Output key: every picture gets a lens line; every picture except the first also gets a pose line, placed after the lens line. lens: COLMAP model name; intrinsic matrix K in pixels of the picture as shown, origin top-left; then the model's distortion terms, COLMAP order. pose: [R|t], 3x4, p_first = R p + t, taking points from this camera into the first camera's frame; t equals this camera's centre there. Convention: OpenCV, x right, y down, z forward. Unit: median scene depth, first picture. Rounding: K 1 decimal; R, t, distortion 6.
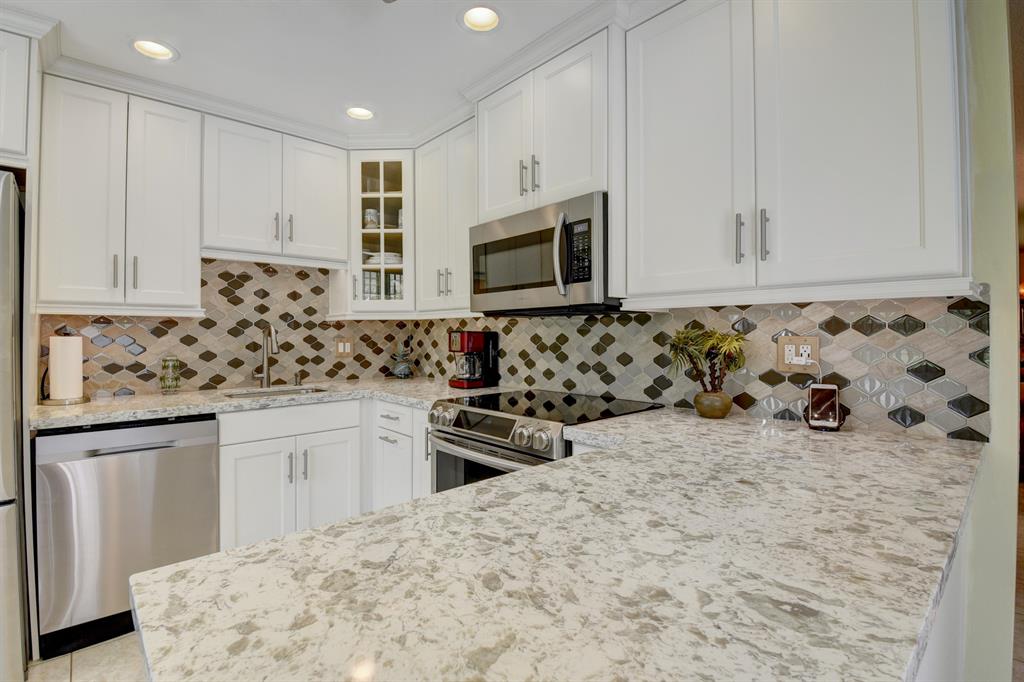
lens RADIAL K [[478.8, 0, 518.5], [0, 478.8, 331.0], [0, 0, 1]] dist [-0.018991, -0.005491]
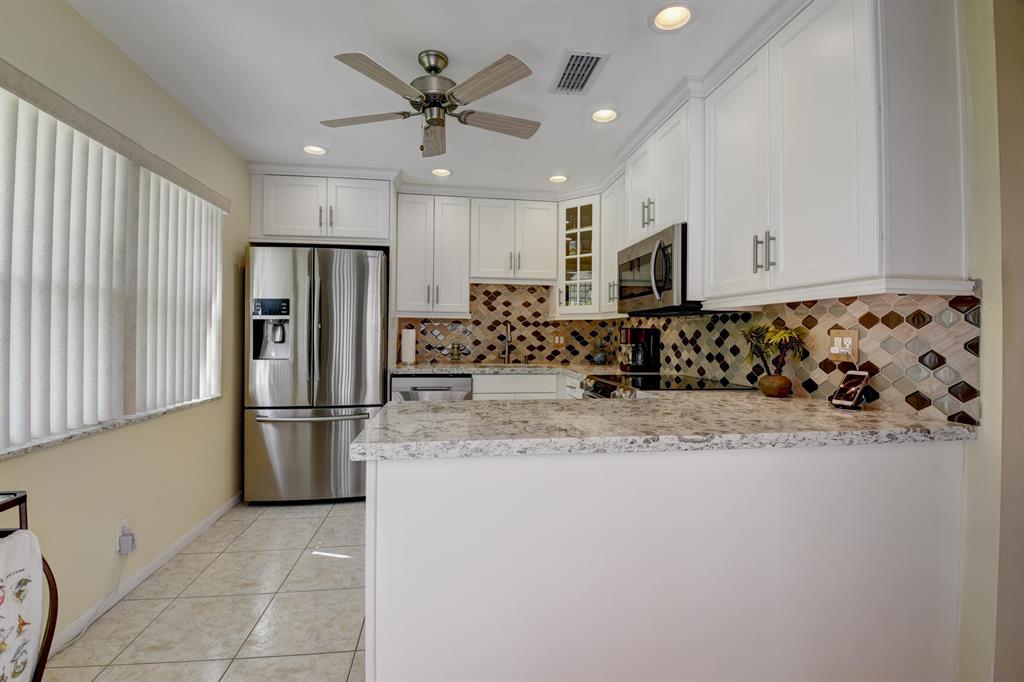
lens RADIAL K [[448.3, 0, 510.7], [0, 448.3, 335.6], [0, 0, 1]] dist [-0.027895, -0.000797]
pose [[0.823731, 0.012773, -0.566836, 0.373619], [-0.010116, 0.999918, 0.007832, 0.017386], [0.566890, -0.000718, 0.823793, -0.240637]]
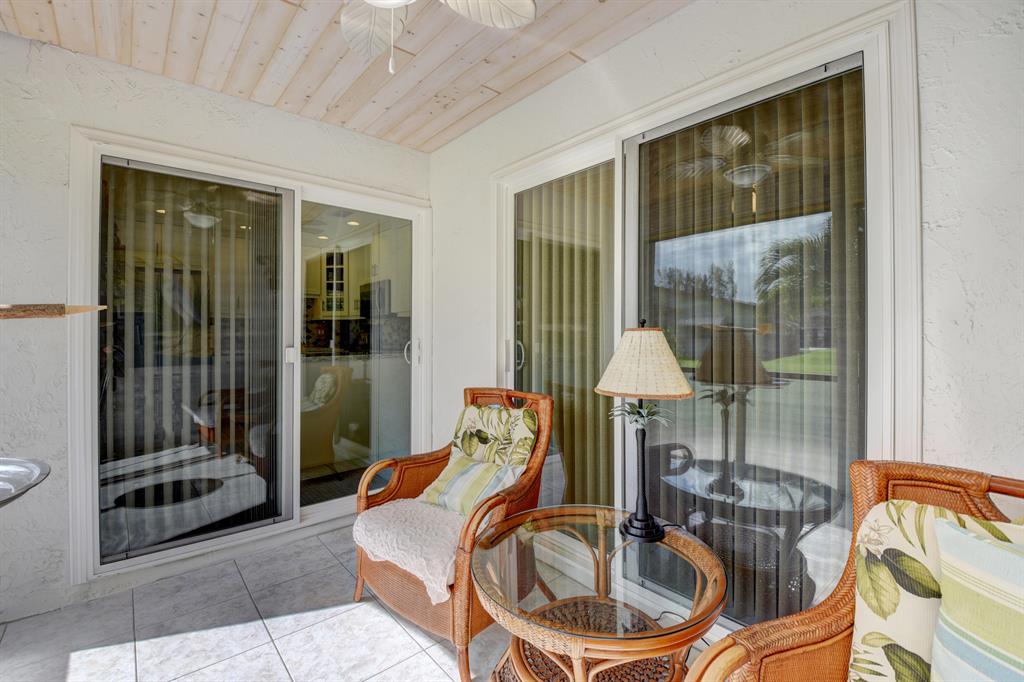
lens RADIAL K [[448.3, 0, 512.6], [0, 448.3, 334.4], [0, 0, 1]] dist [-0.027895, -0.000797]
pose [[0.999720, 0.005484, -0.023001, 0.812816], [-0.005472, 0.999985, 0.000560, 0.054710], [0.023004, -0.000434, 0.999735, -1.492863]]
